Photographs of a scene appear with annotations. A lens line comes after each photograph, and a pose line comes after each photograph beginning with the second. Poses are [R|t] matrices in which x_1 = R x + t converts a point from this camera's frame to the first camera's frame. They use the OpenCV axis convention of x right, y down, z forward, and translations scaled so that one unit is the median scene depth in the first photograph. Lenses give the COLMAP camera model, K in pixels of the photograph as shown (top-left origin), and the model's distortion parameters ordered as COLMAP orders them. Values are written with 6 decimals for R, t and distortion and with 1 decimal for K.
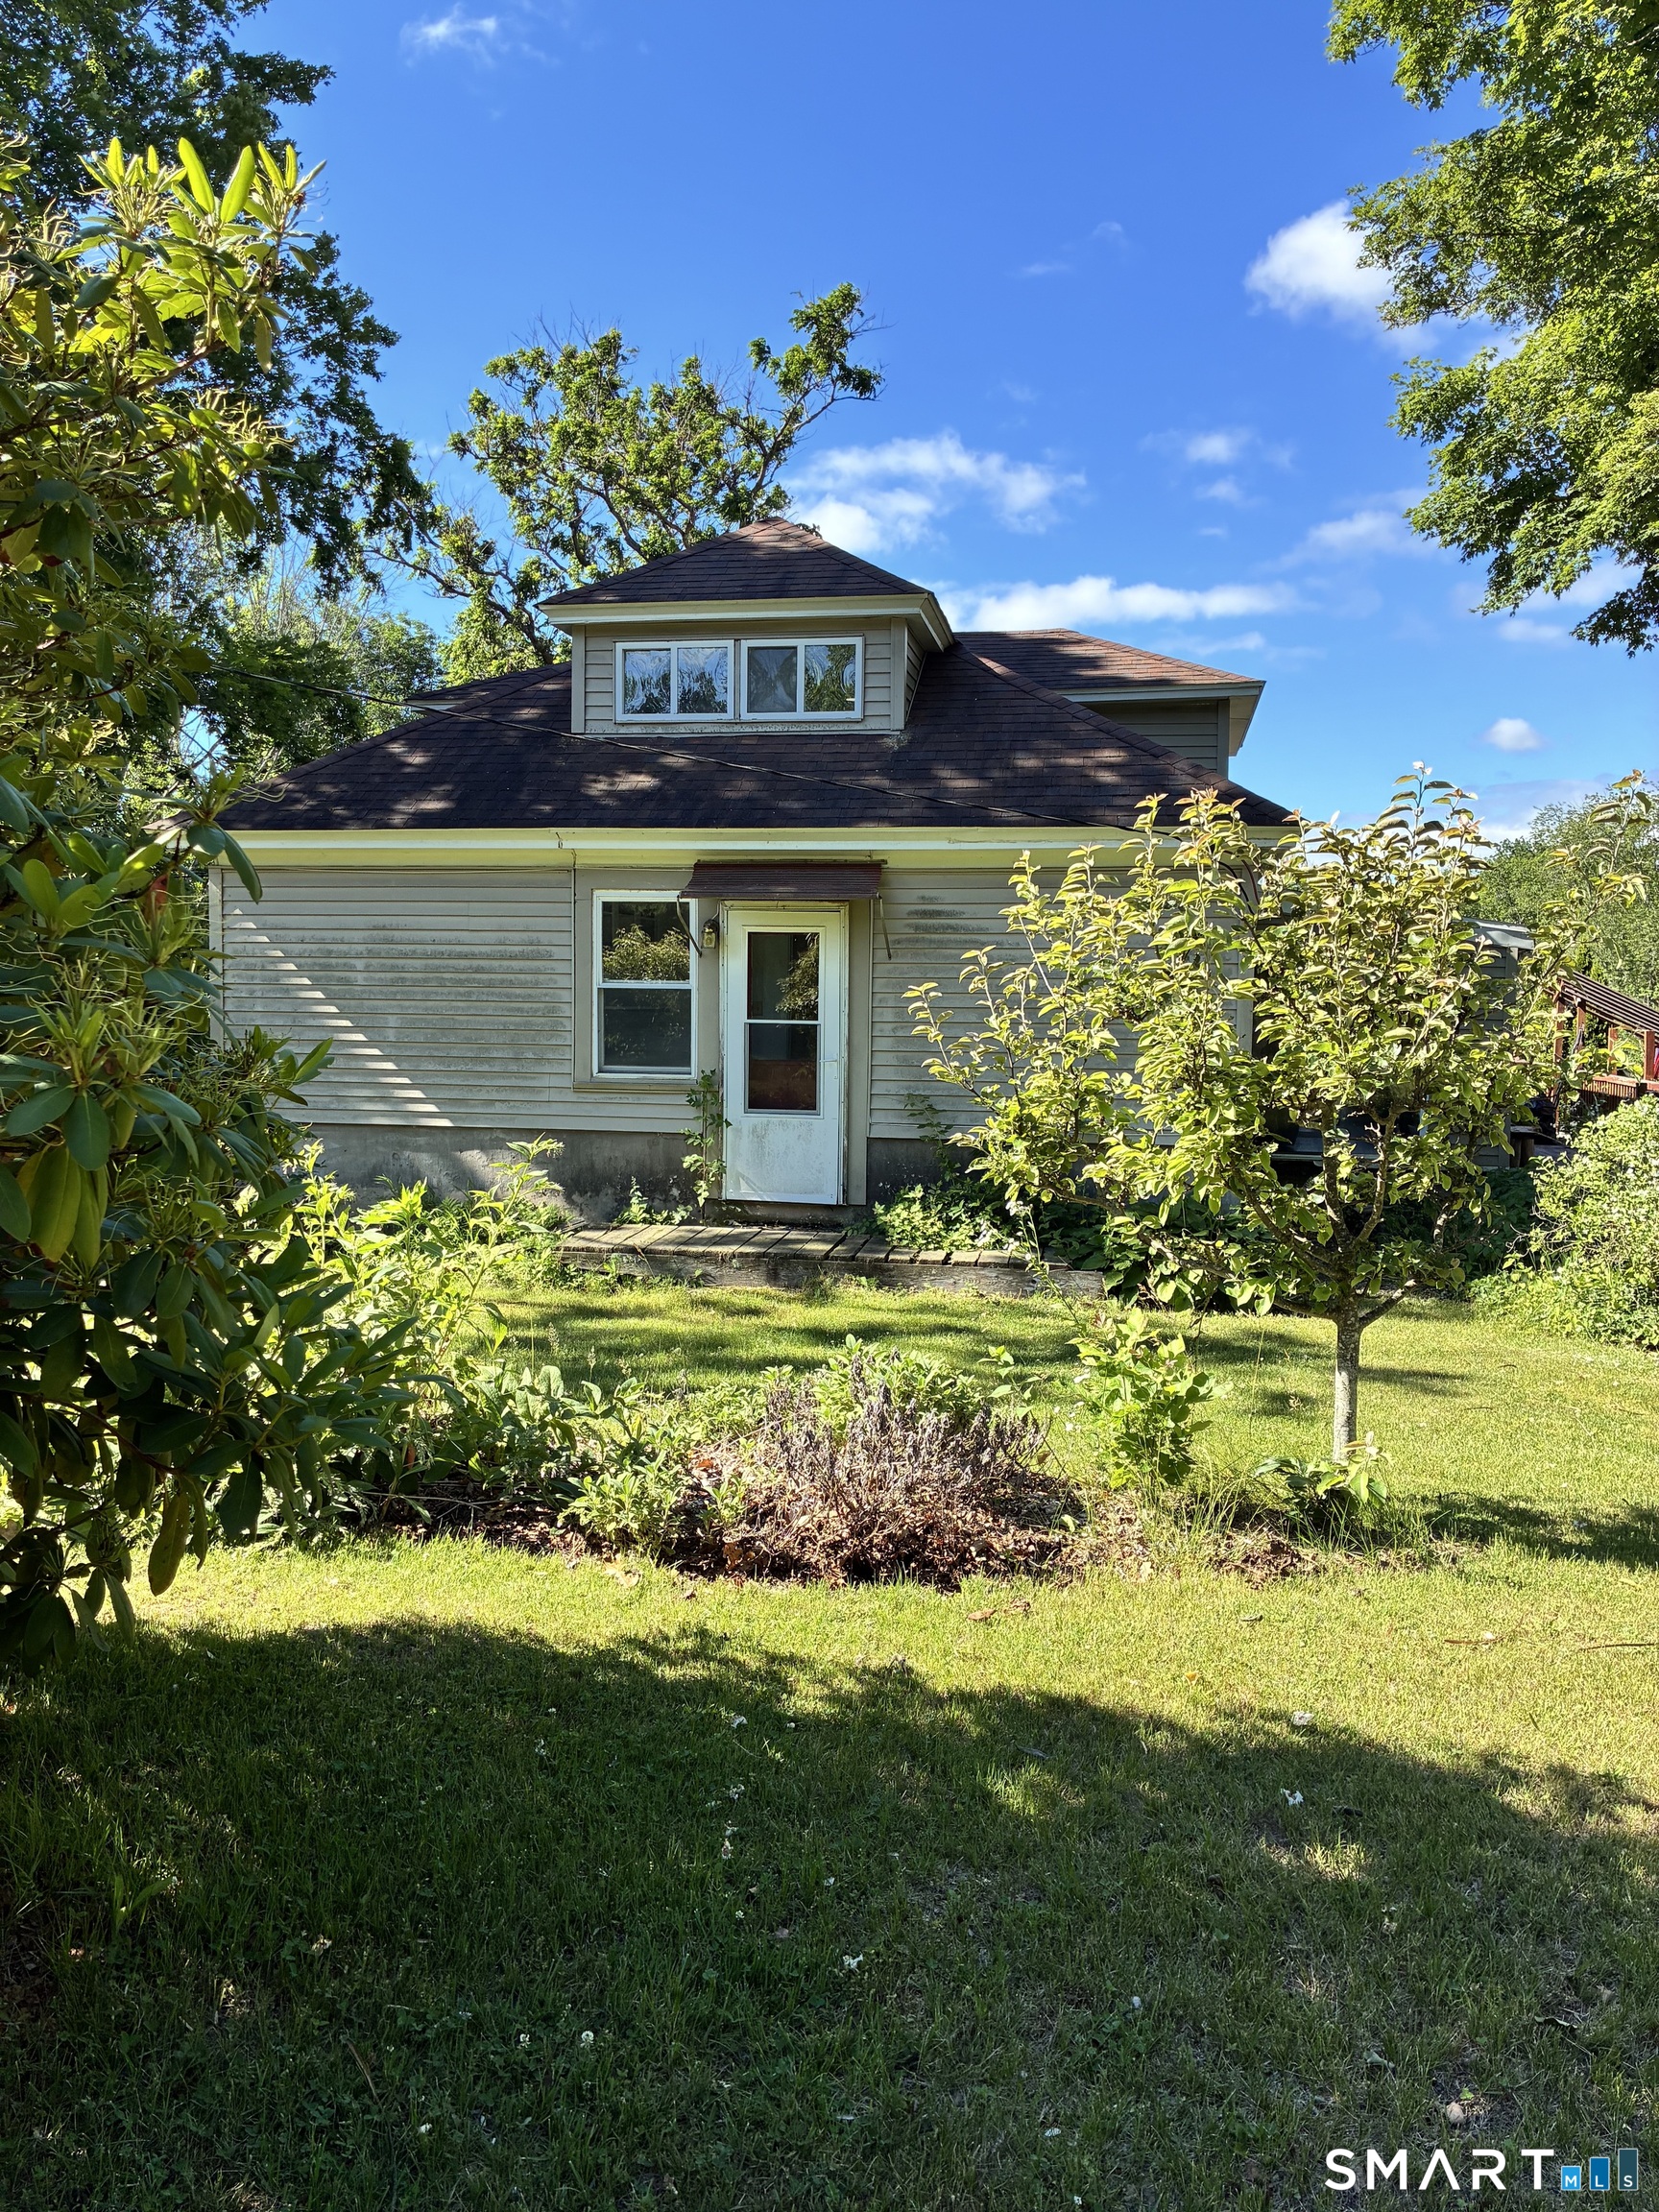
lens RADIAL K [[1684.9, 0, 830.1], [0, 1684.9, 1098.2], [0, 0, 1]] dist [0.053091, -0.077270]
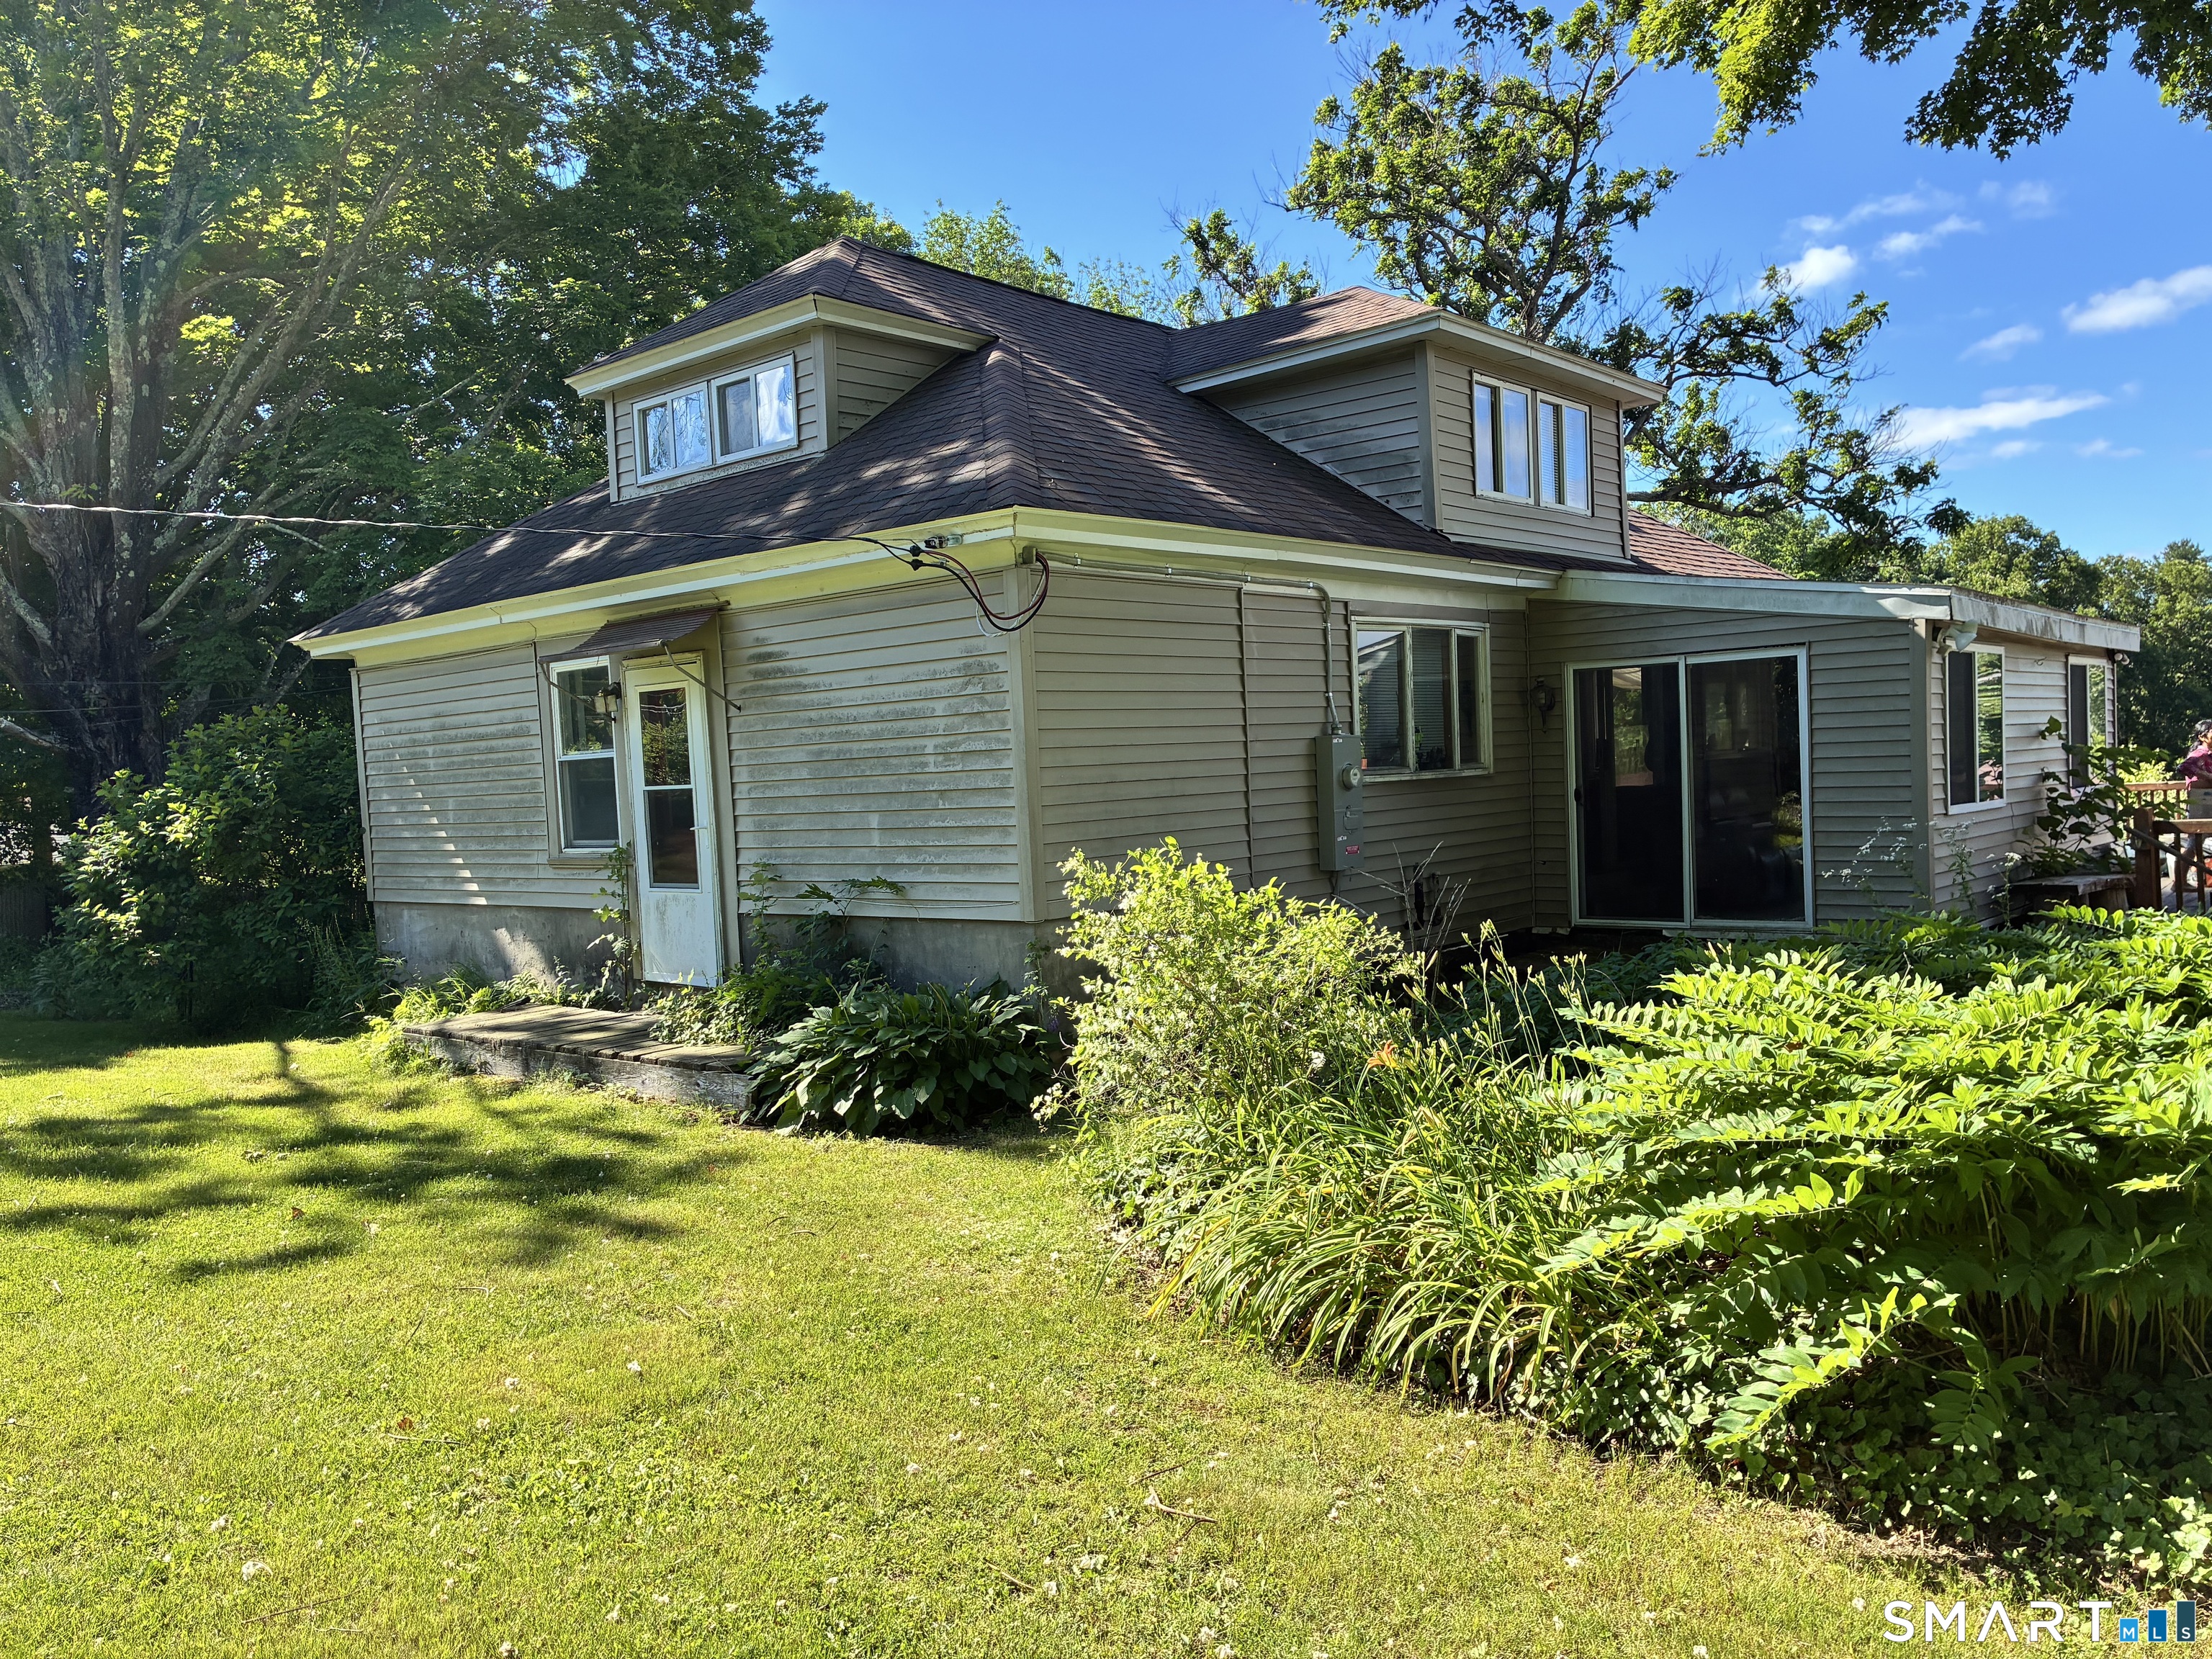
lens RADIAL K [[1684.9, 0, 1106.8], [0, 1684.9, 845.8], [0, 0, 1]] dist [0.053091, -0.077270]
pose [[0.849155, -0.027663, -0.527419, 0.643790], [0.023510, 0.999617, -0.014578, 0.004781], [0.527621, -0.000021, 0.849480, 0.336531]]
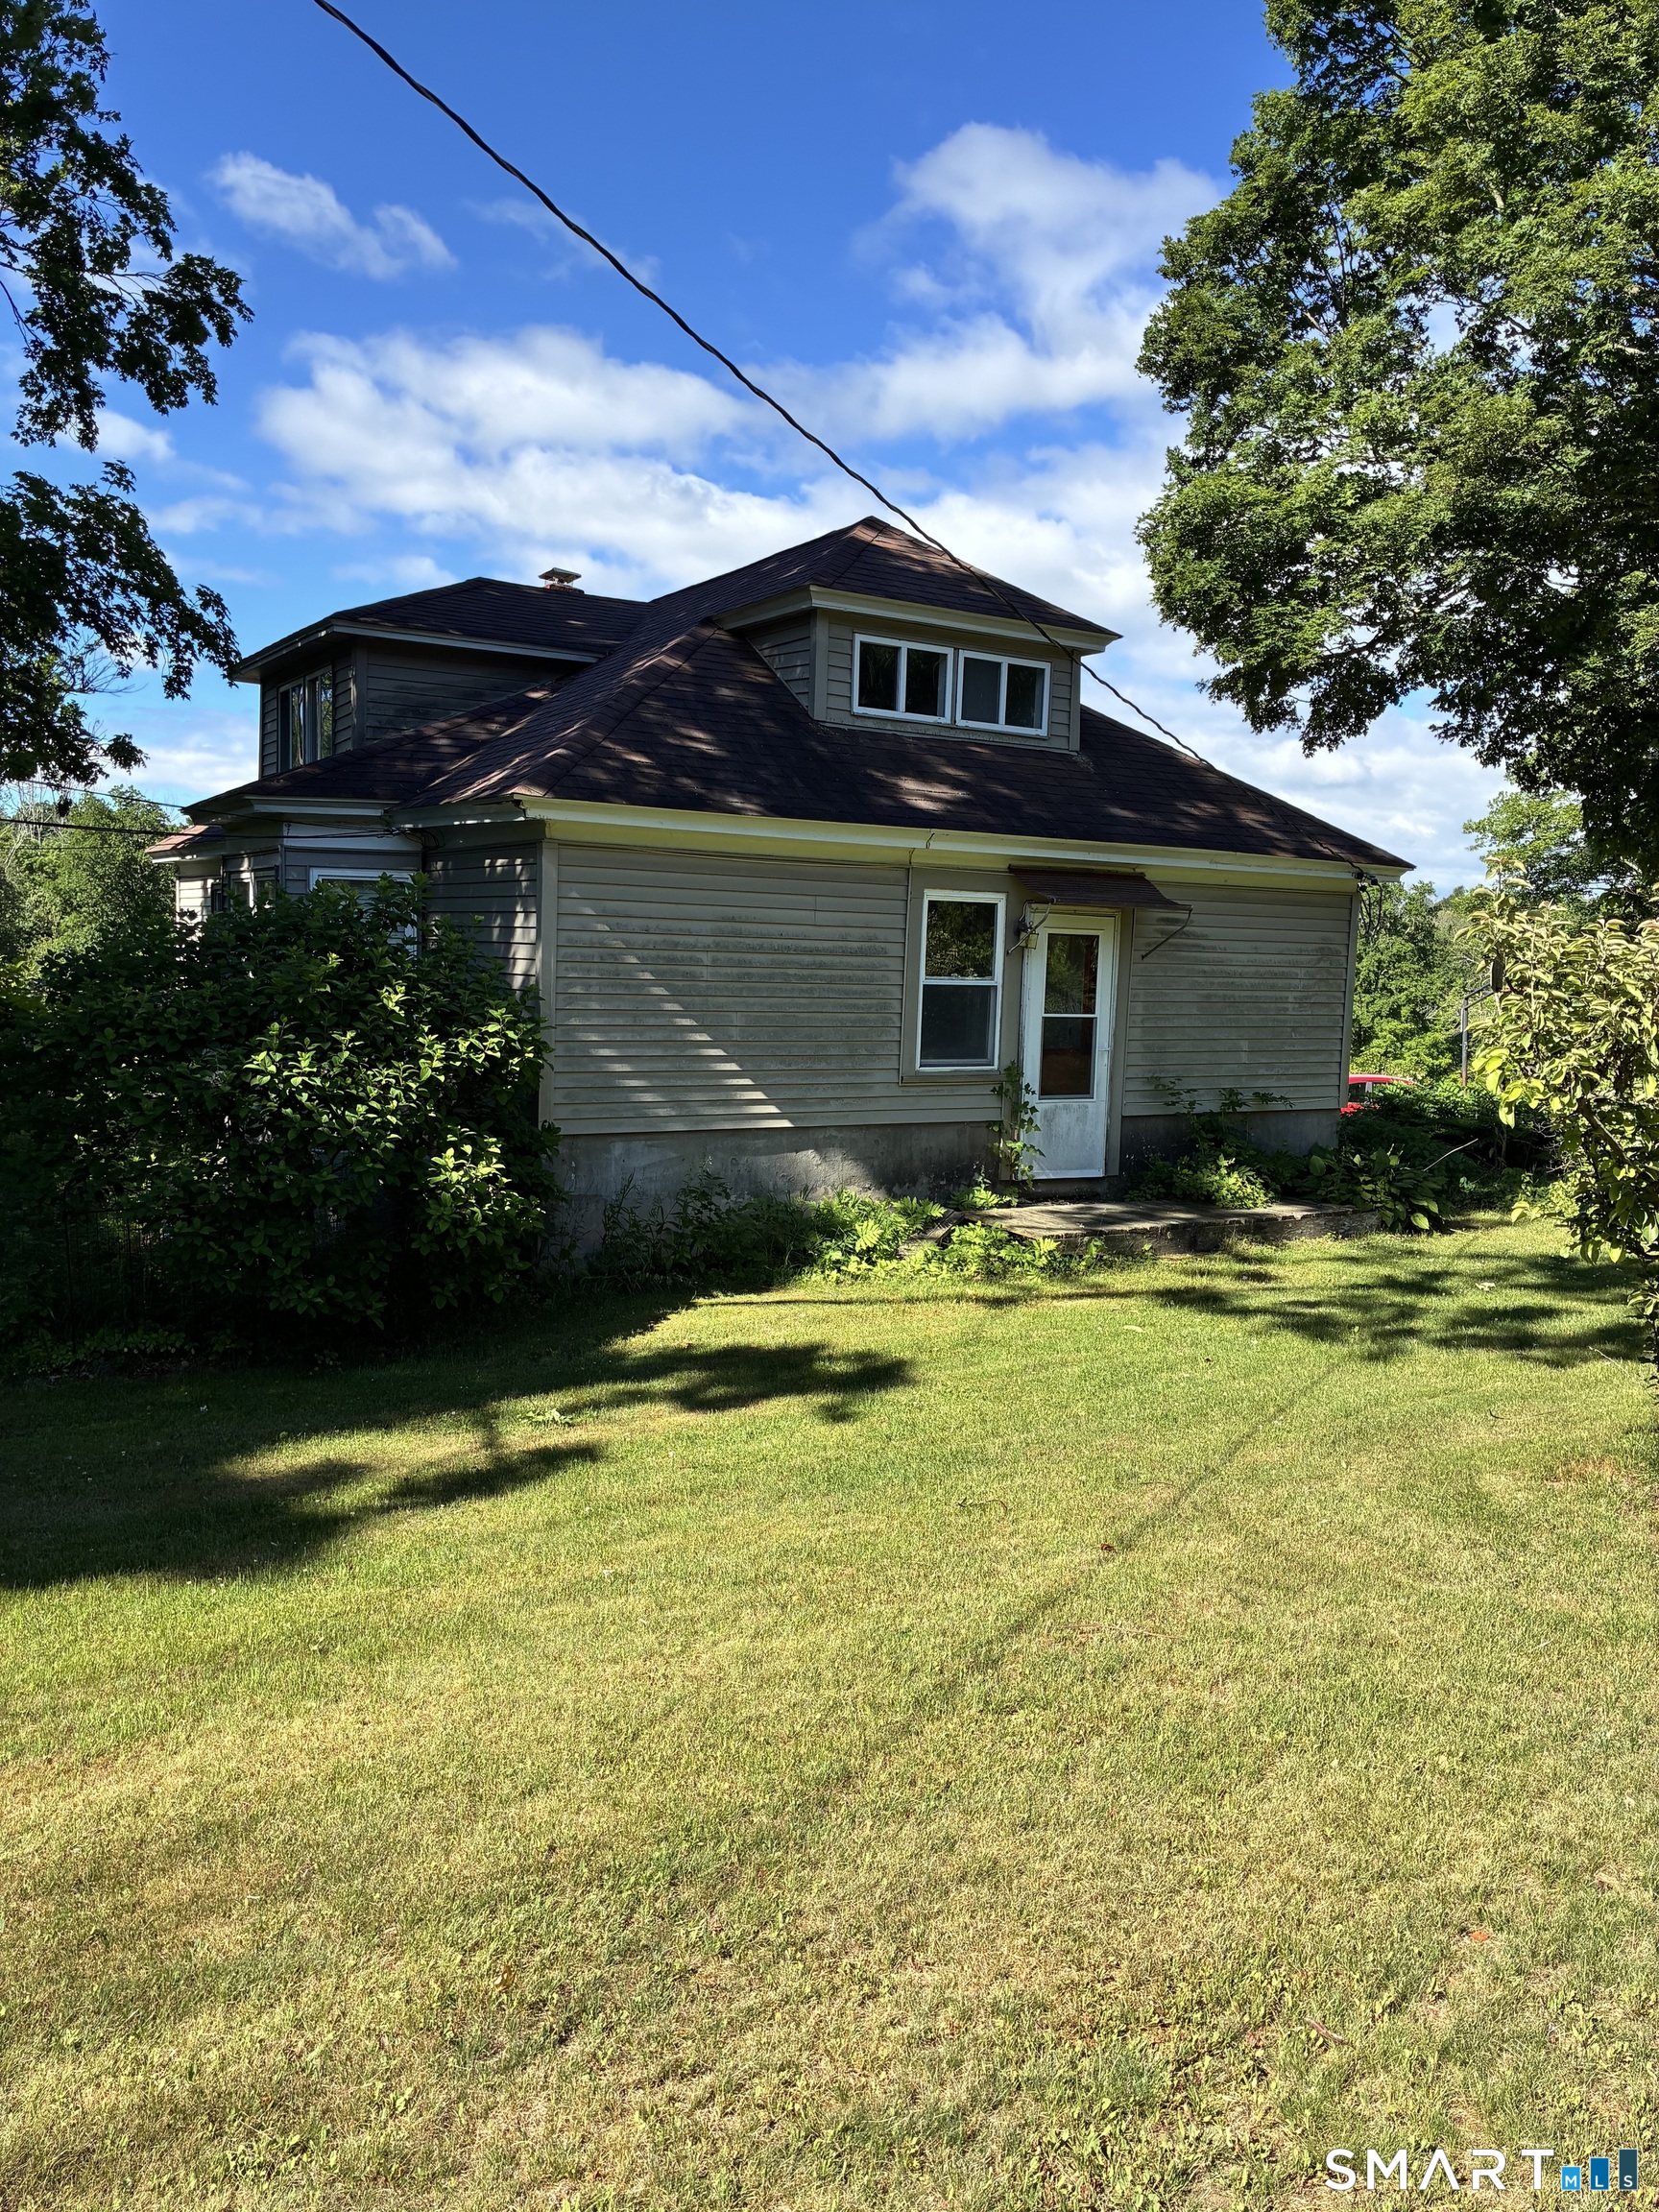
lens RADIAL K [[1684.9, 0, 832.7], [0, 1684.9, 1104.1], [0, 0, 1]] dist [0.053091, -0.077270]
pose [[0.758202, -0.049442, 0.650142, -0.848378], [0.017740, 0.998316, 0.055231, -0.050396], [-0.651778, -0.030343, 0.757803, 0.258303]]
